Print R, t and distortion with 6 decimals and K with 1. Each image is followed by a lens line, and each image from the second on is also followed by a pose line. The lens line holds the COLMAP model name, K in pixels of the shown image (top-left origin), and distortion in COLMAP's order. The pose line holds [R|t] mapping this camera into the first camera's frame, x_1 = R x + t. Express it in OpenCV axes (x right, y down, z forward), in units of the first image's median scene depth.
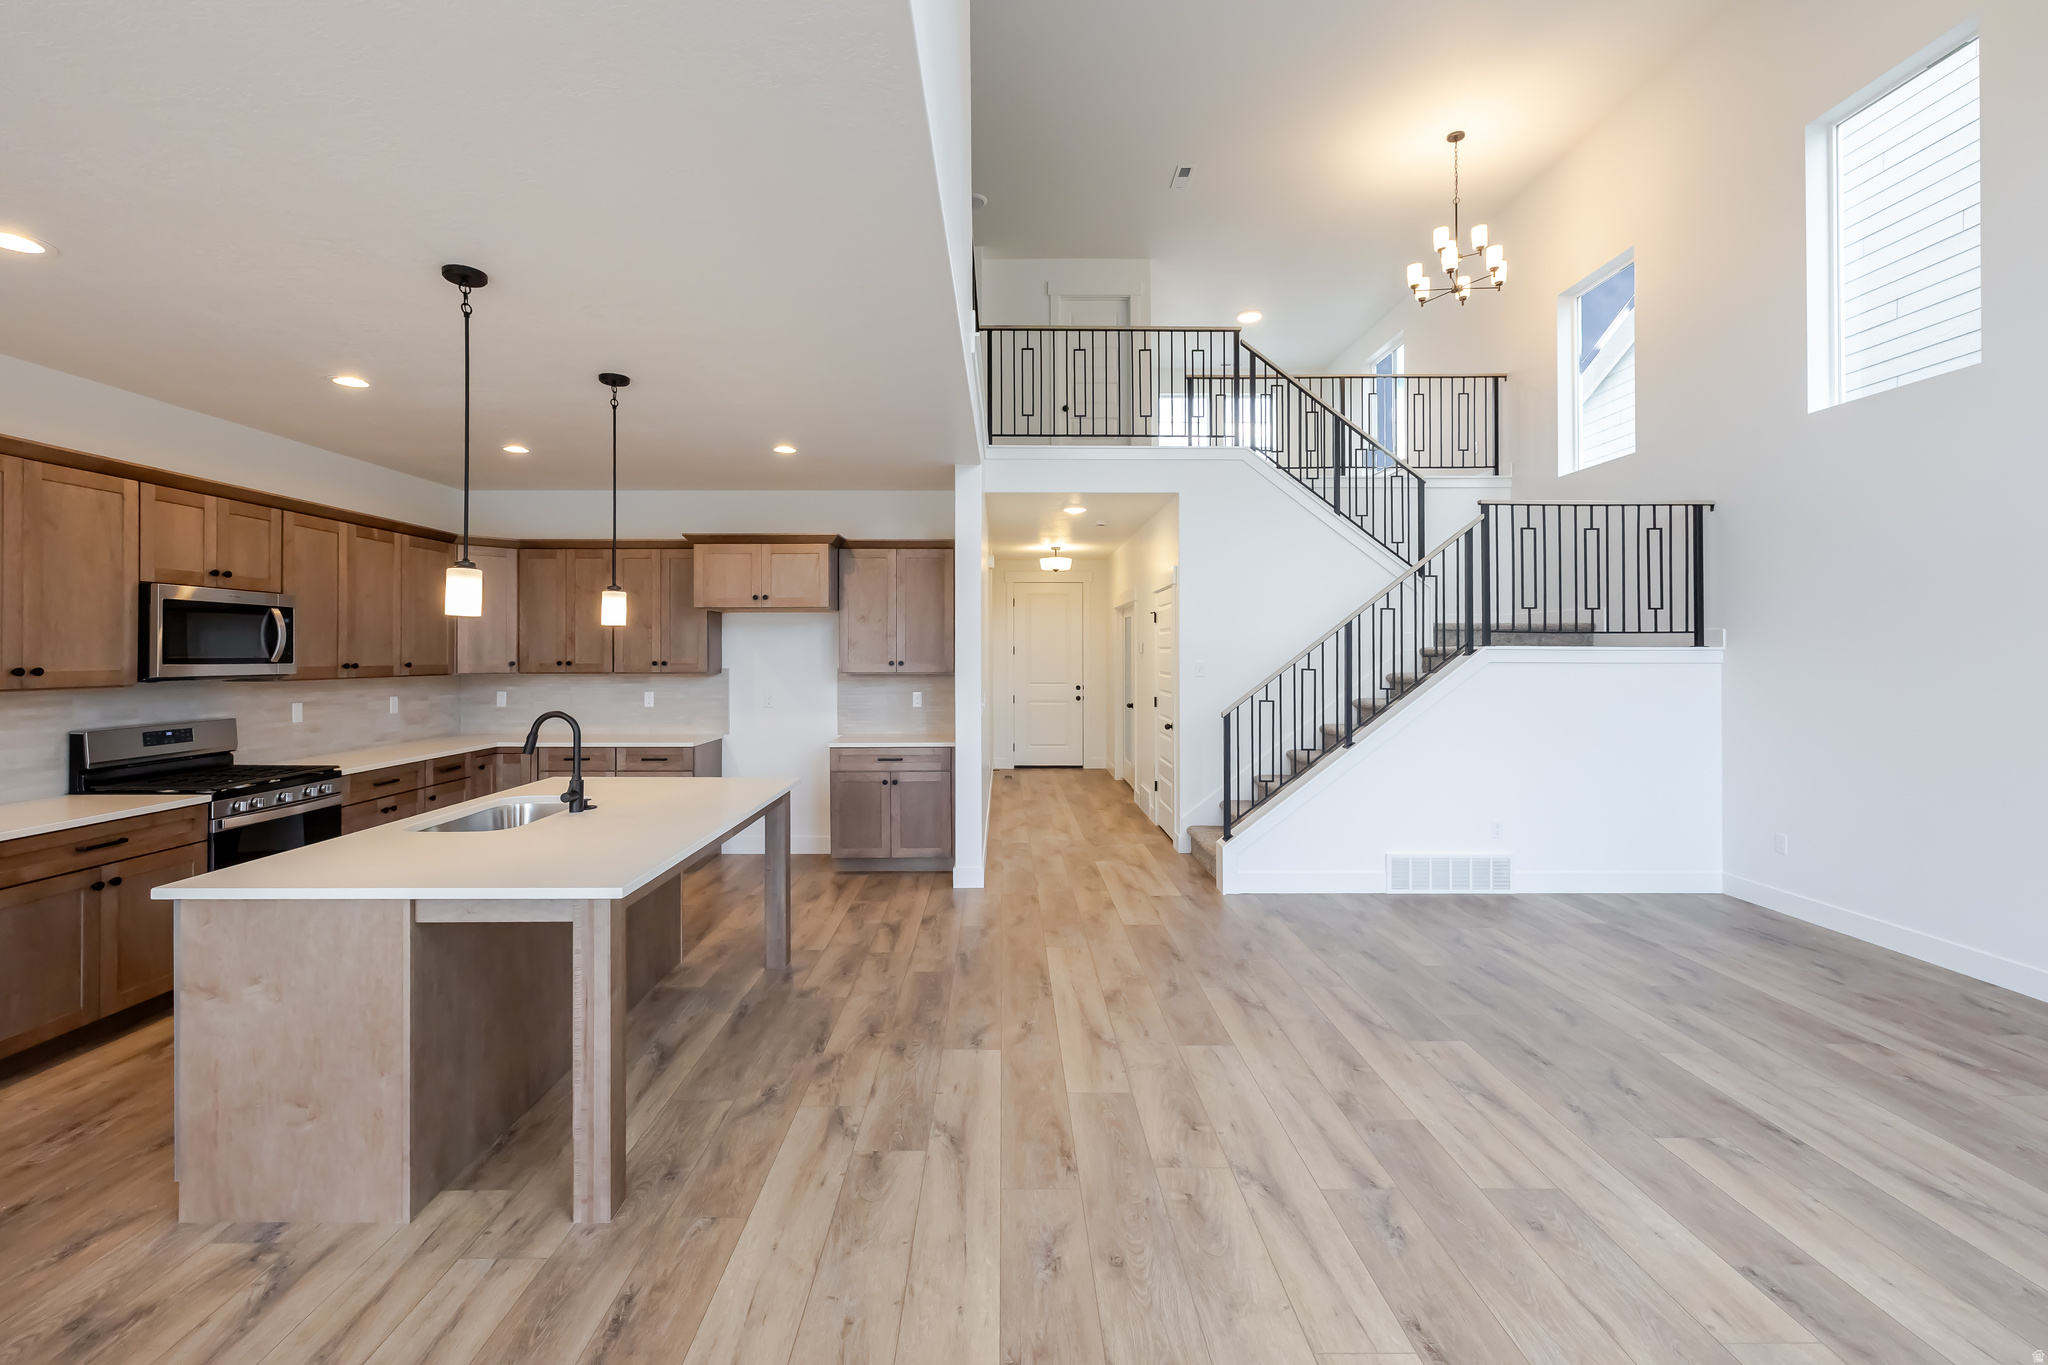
lens RADIAL K [[881.3, 0, 990.7], [0, 881.3, 648.3], [0, 0, 1]] dist [0.002171, 0.000166]
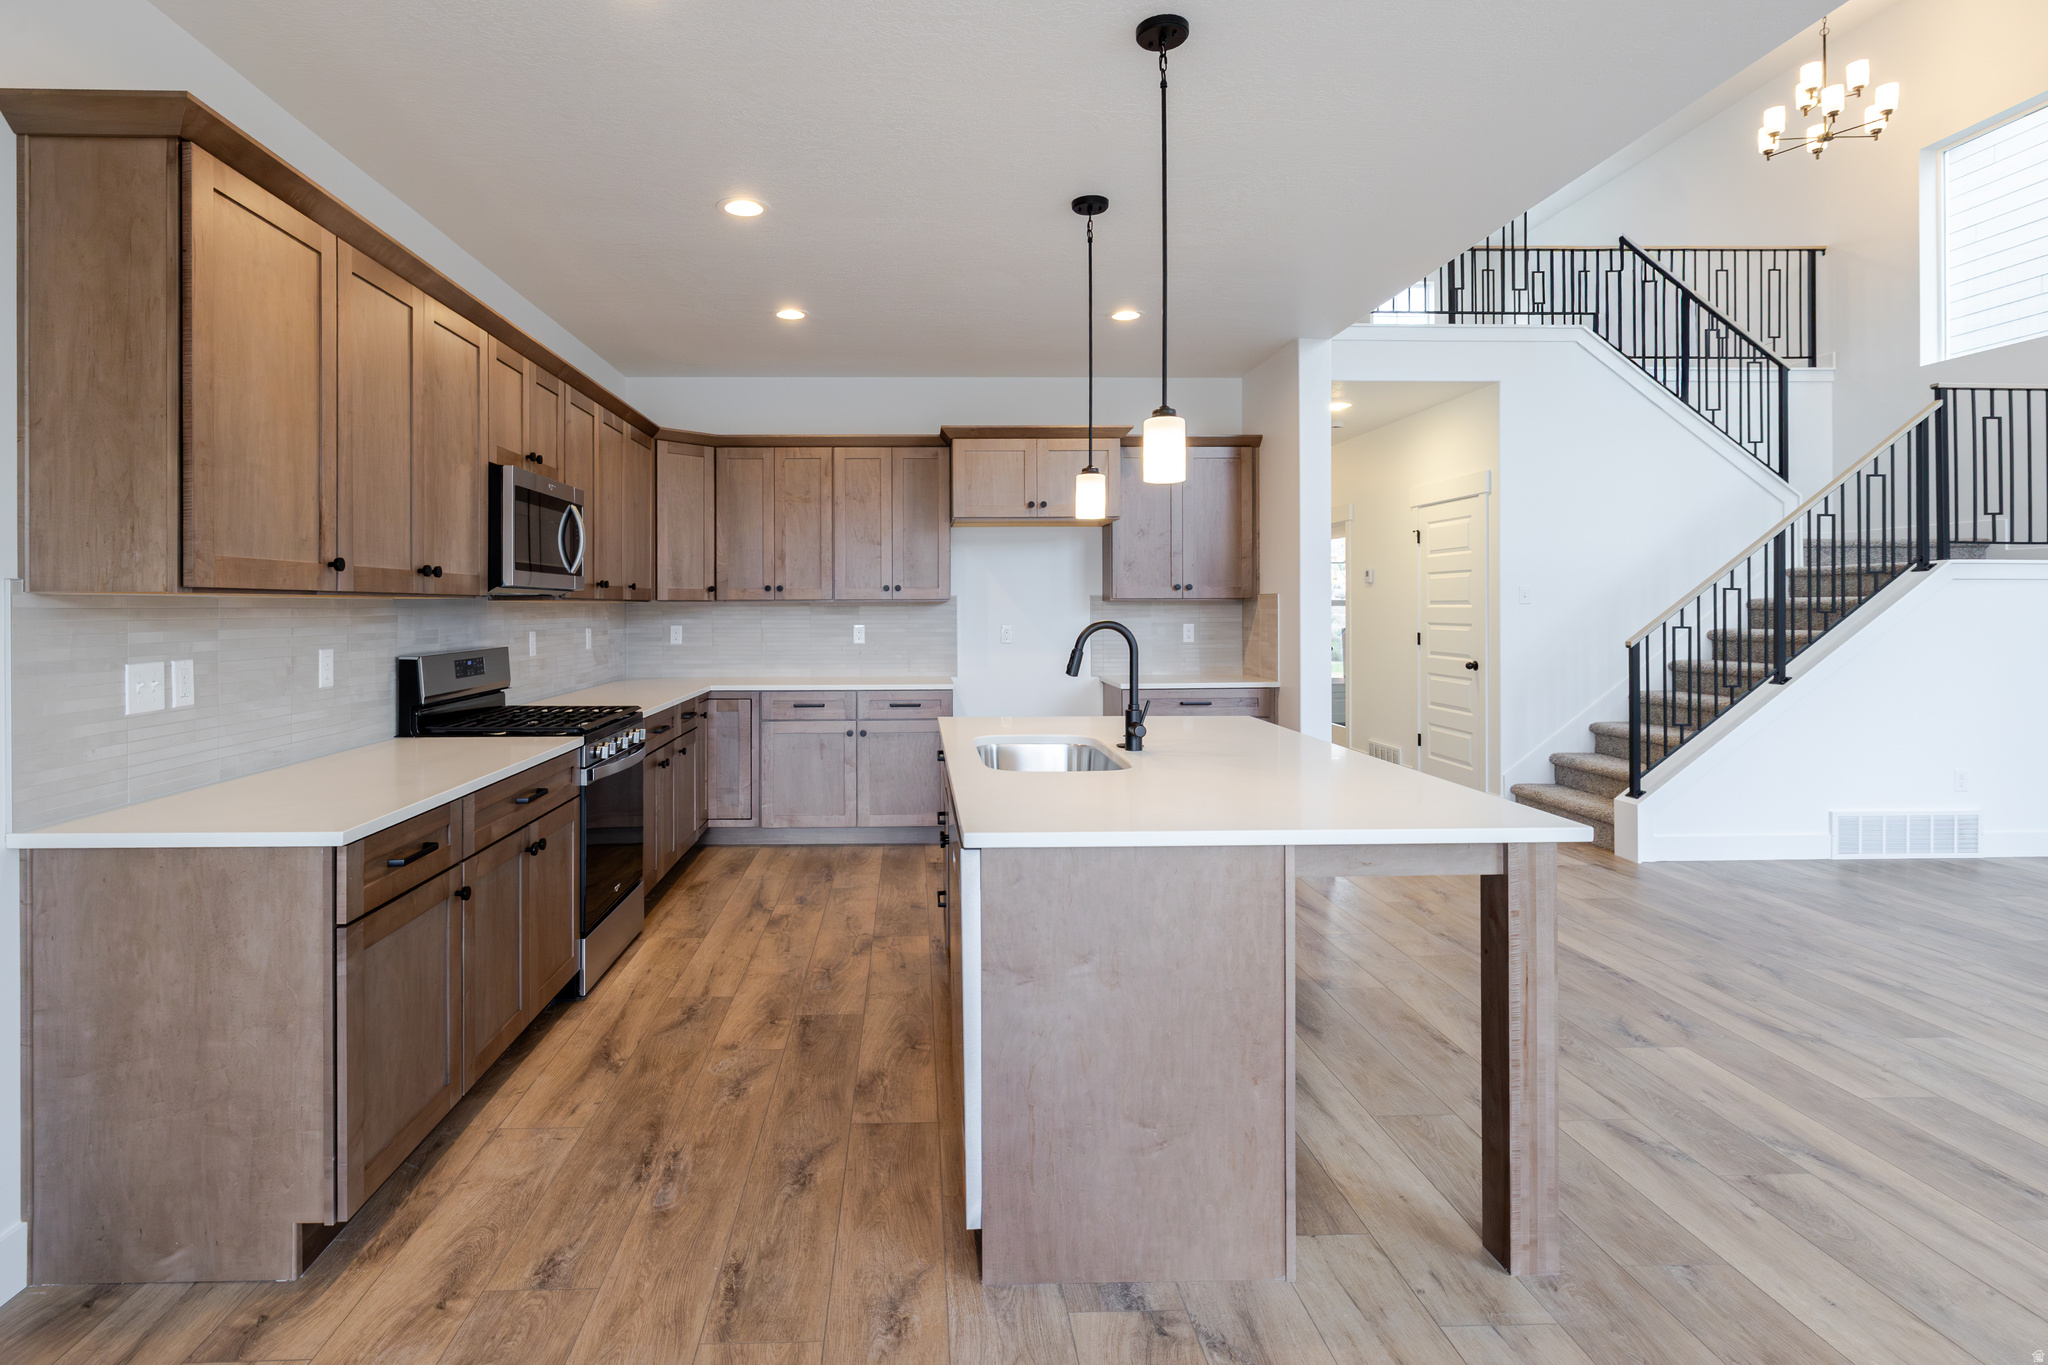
lens RADIAL K [[1026.1, 0, 927.1], [0, 1026.1, 607.4], [0, 0, 1]] dist [-0.001087, 0.000051]
pose [[0.999681, -0.003507, 0.025015, -0.617087], [0.003343, 0.999973, 0.006593, 0.048228], [-0.025037, -0.006507, 0.999665, 0.091938]]
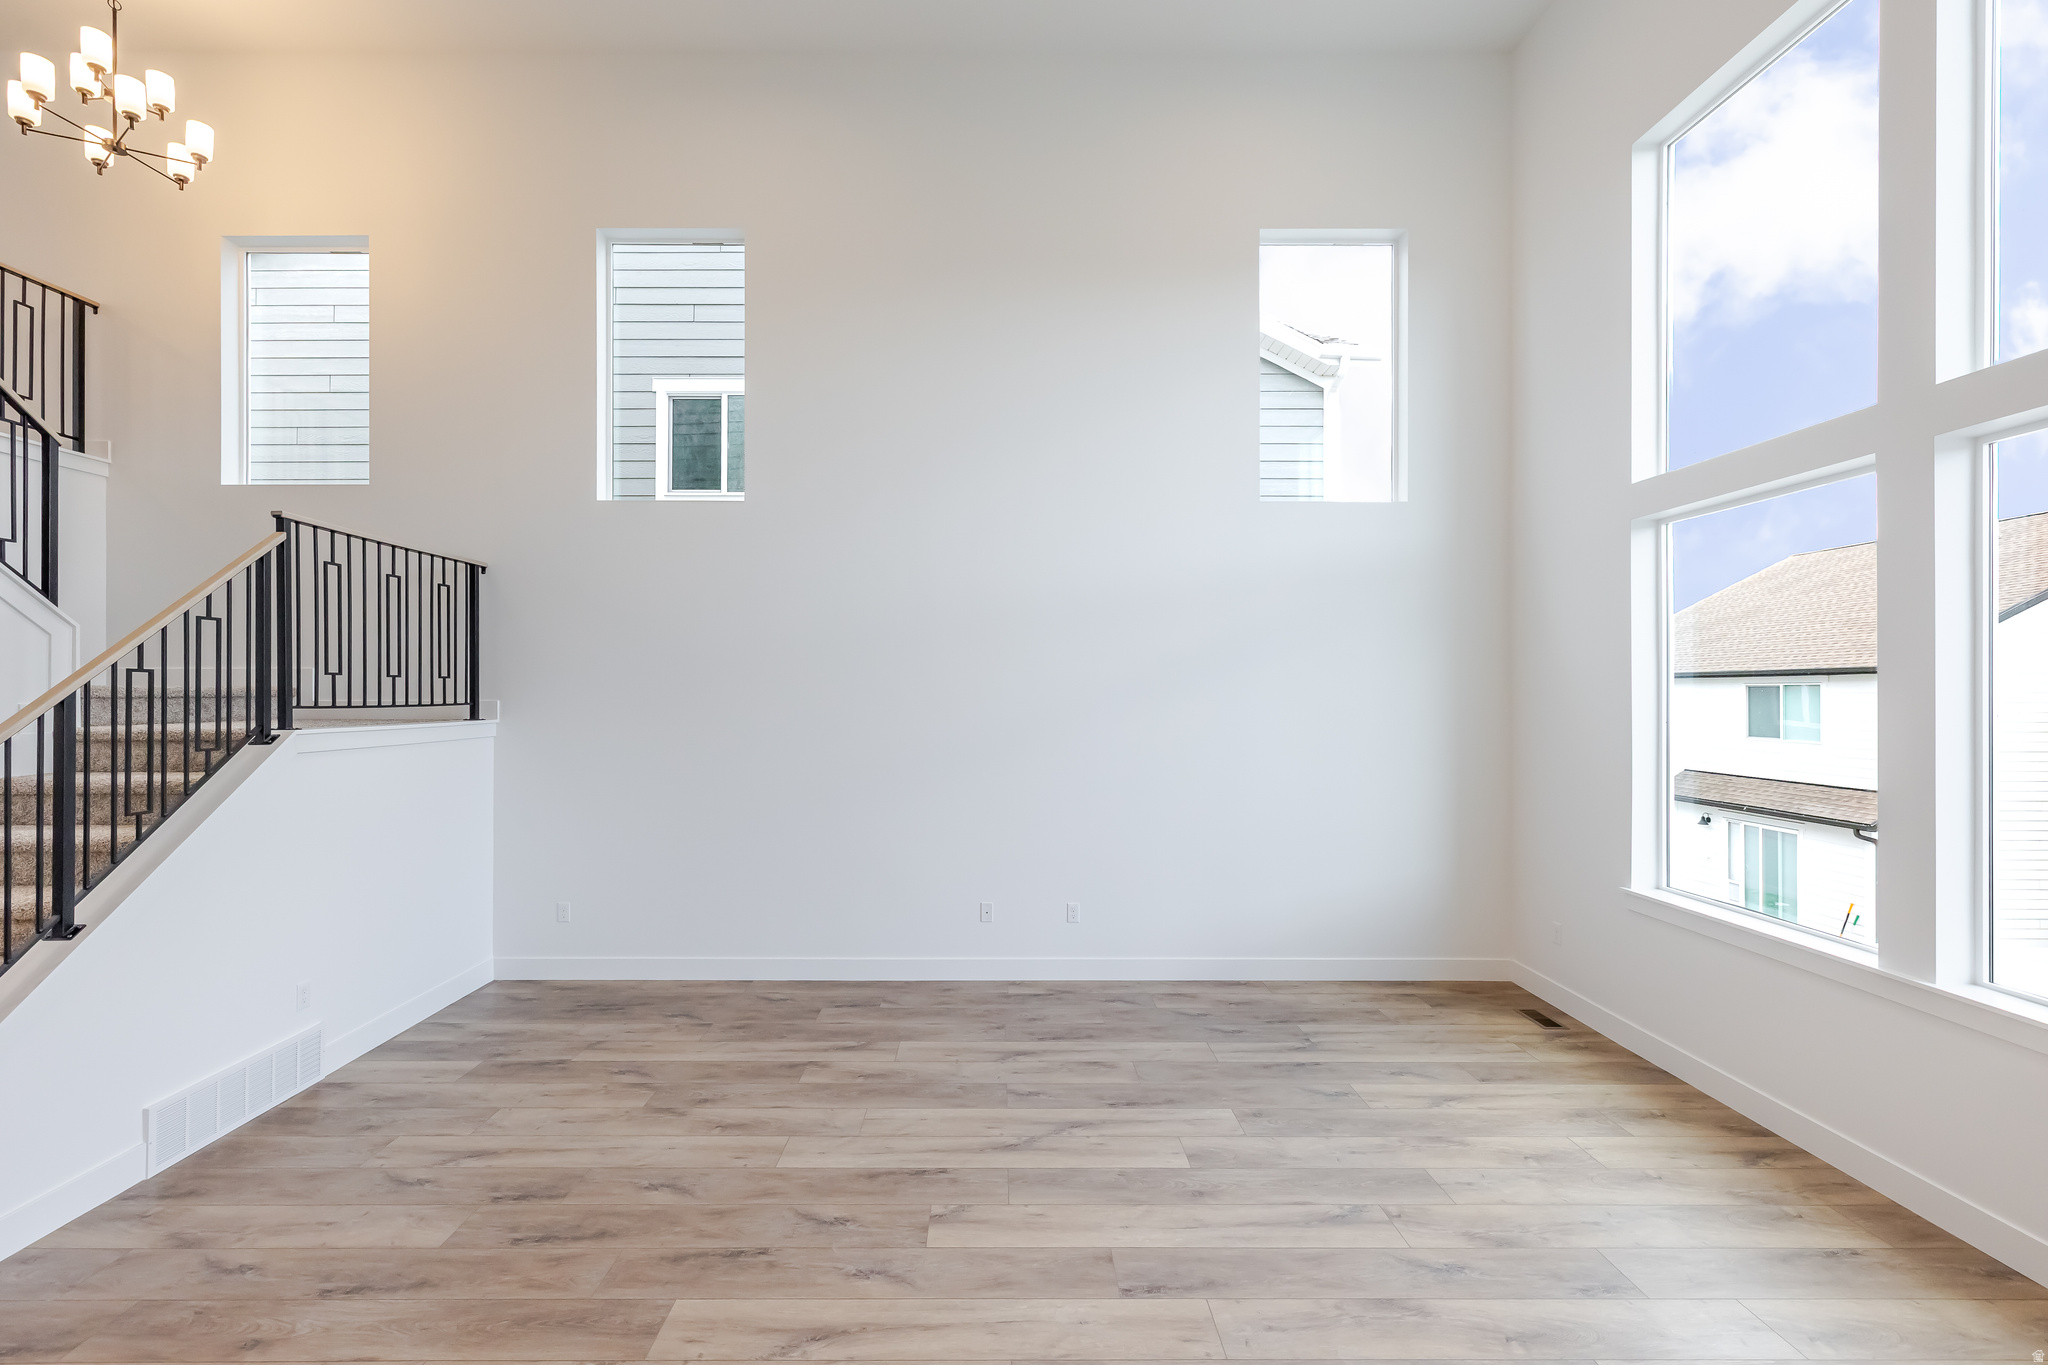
lens RADIAL K [[875.1, 0, 1013.6], [0, 875.1, 687.5], [0, 0, 1]] dist [0.001996, 0.000092]
pose [[-0.016357, 0.002940, 0.999862, -0.174865], [-0.006128, 0.999977, -0.003041, -0.053231], [-0.999847, -0.006176, -0.016339, 0.673760]]
